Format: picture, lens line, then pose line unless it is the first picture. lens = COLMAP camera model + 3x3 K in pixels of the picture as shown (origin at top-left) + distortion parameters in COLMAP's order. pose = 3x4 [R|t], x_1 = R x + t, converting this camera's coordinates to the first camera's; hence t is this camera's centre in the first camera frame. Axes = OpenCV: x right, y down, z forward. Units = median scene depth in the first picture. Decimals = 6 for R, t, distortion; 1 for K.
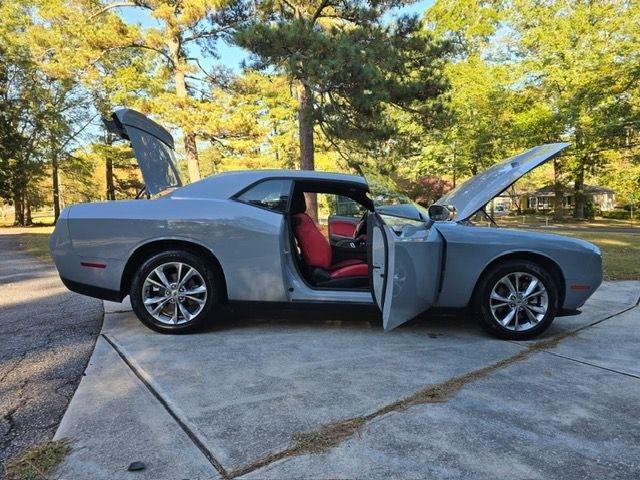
lens RADIAL K [[430.6, 0, 331.3], [0, 430.6, 239.6], [0, 0, 1]] dist [0.045932, -0.036071]
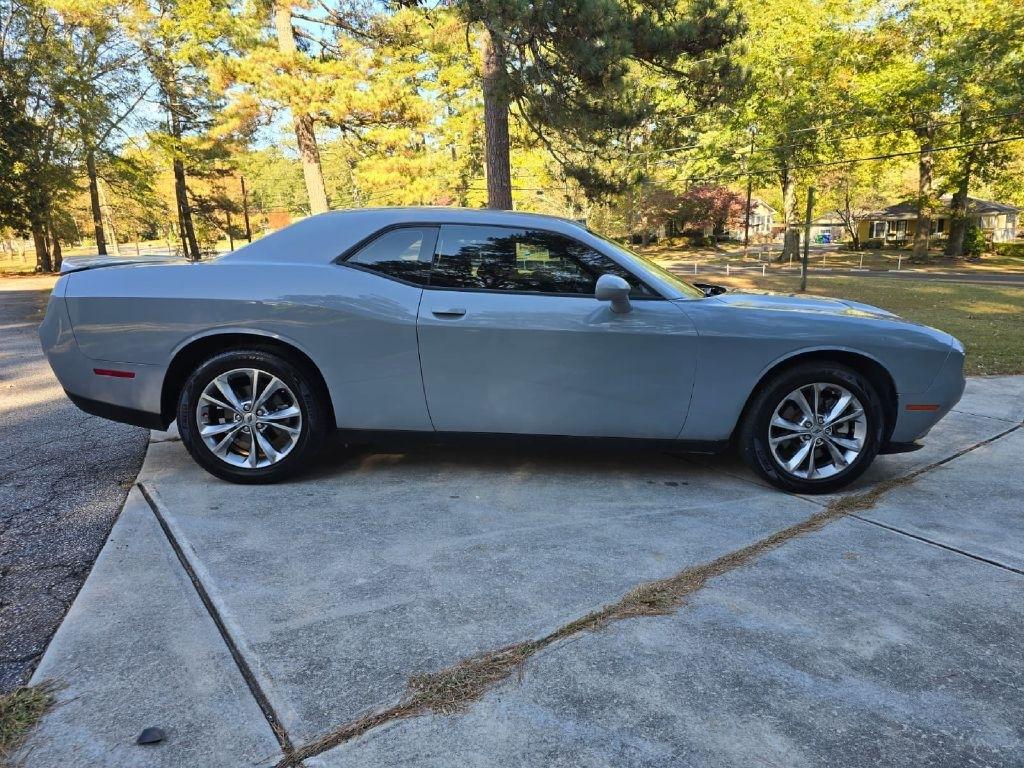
lens RADIAL K [[686.6, 0, 524.2], [0, 686.6, 388.6], [0, 0, 1]] dist [0.048216, -0.037871]
pose [[0.999525, 0.003211, -0.030645, 0.081244], [0.001141, 0.990012, 0.140975, -0.079405], [0.030792, -0.140943, 0.989539, 0.065047]]
